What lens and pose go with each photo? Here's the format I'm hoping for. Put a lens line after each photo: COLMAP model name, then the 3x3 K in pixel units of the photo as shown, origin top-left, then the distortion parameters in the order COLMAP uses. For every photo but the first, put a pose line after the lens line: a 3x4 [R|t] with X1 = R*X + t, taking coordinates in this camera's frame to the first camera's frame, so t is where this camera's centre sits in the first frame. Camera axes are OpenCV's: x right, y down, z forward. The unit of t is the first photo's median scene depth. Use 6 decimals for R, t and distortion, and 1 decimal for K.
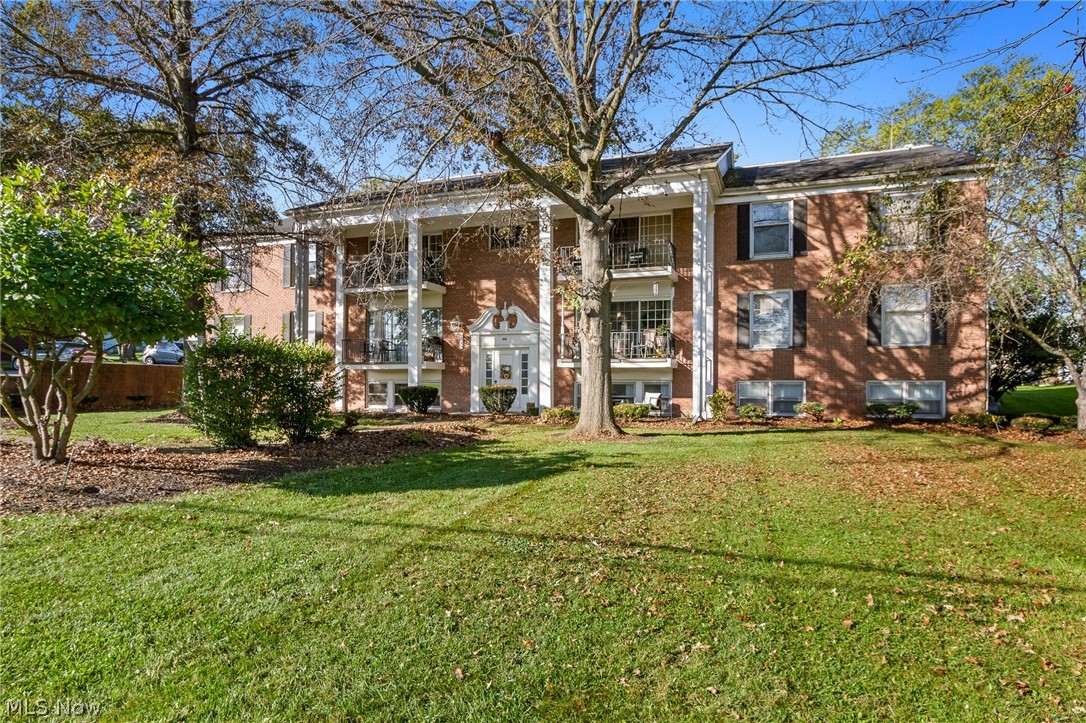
lens RADIAL K [[656.1, 0, 542.2], [0, 656.1, 356.5], [0, 0, 1]] dist [-0.000427, 0.000004]
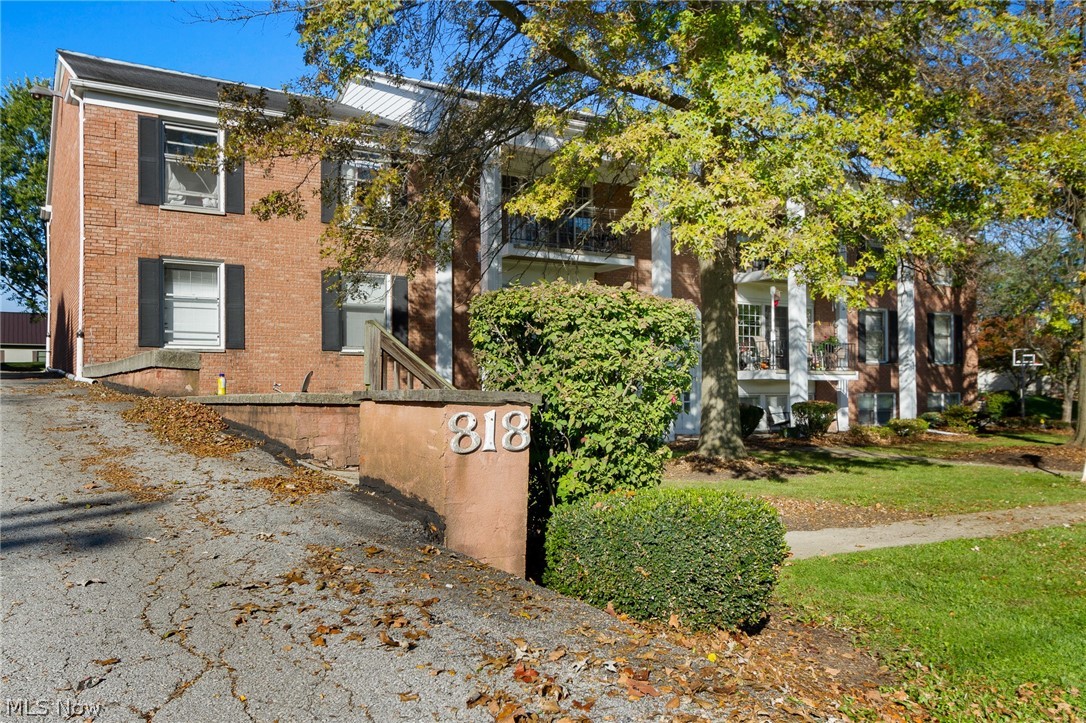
lens RADIAL K [[857.8, 0, 540.7], [0, 857.8, 358.4], [0, 0, 1]] dist [-0.002470, -0.001227]
pose [[0.618273, 0.021768, 0.785662, -1.094528], [-0.029306, 0.999560, -0.004632, 0.004193], [-0.785417, -0.020161, 0.618639, 0.570795]]
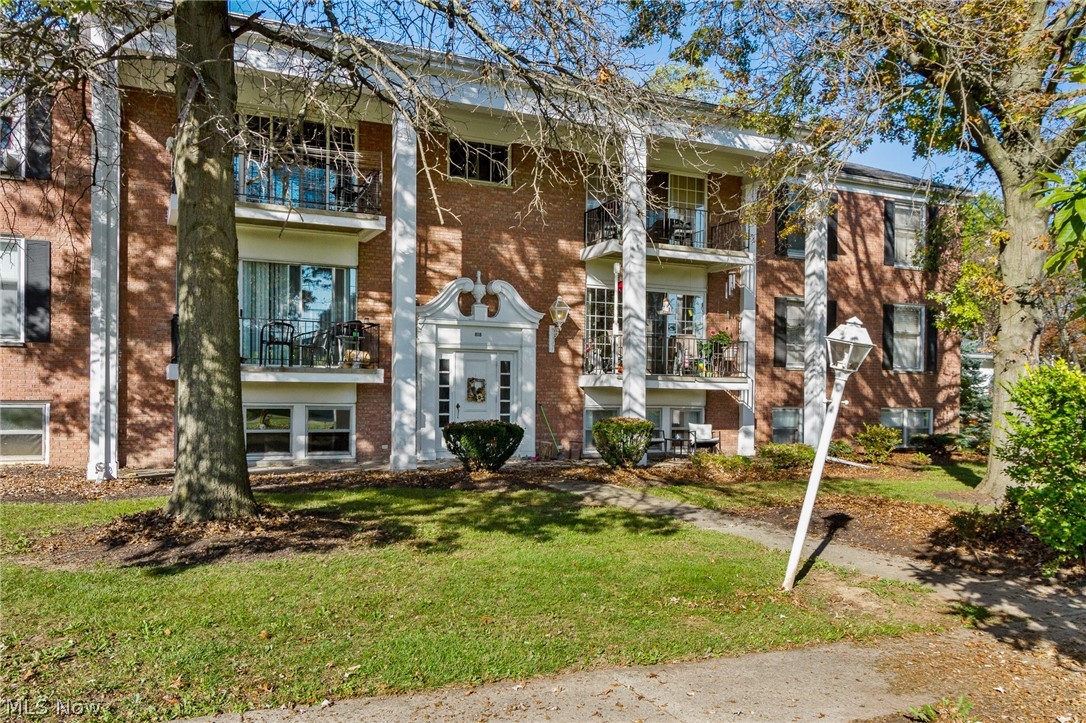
lens RADIAL K [[857.8, 0, 544.9], [0, 857.8, 369.1], [0, 0, 1]] dist [-0.002470, -0.001227]
pose [[0.700973, 0.025282, 0.712740, -0.646213], [-0.043123, 0.999045, 0.006974, -0.003610], [-0.711883, -0.035624, 0.701394, 0.482264]]
